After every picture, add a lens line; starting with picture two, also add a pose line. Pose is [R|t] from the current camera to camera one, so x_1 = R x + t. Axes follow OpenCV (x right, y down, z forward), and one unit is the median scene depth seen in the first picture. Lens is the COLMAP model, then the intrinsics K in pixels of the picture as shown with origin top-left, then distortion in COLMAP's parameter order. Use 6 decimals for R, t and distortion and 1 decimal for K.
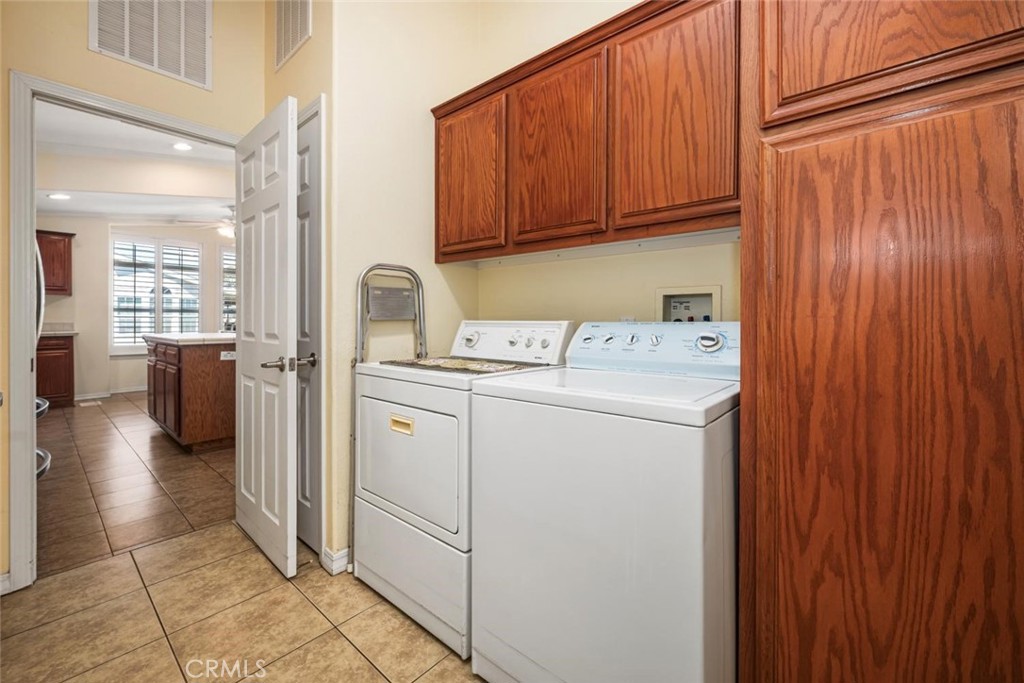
lens RADIAL K [[421.5, 0, 514.7], [0, 421.5, 320.8], [0, 0, 1]] dist [-0.000449, -0.000068]
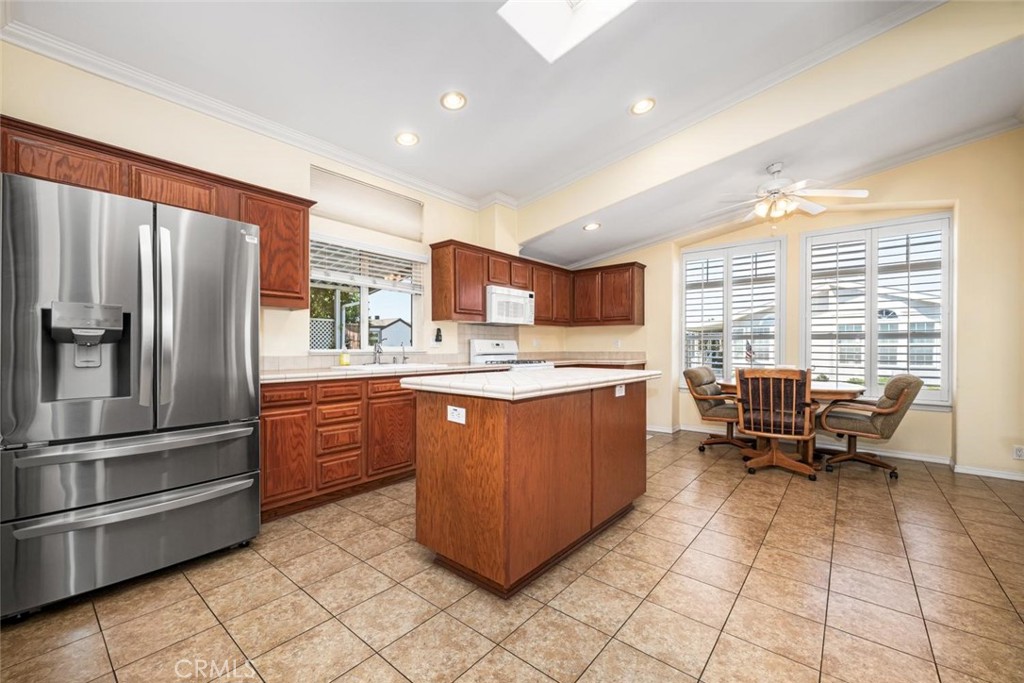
lens RADIAL K [[410.6, 0, 512.0], [0, 410.6, 348.8], [0, 0, 1]] dist [0.000348, 0.000030]
pose [[0.026973, 0.002743, -0.999632, -0.142015], [-0.002714, 0.999993, 0.002670, -0.004872], [0.999632, 0.002641, 0.026980, 1.065184]]
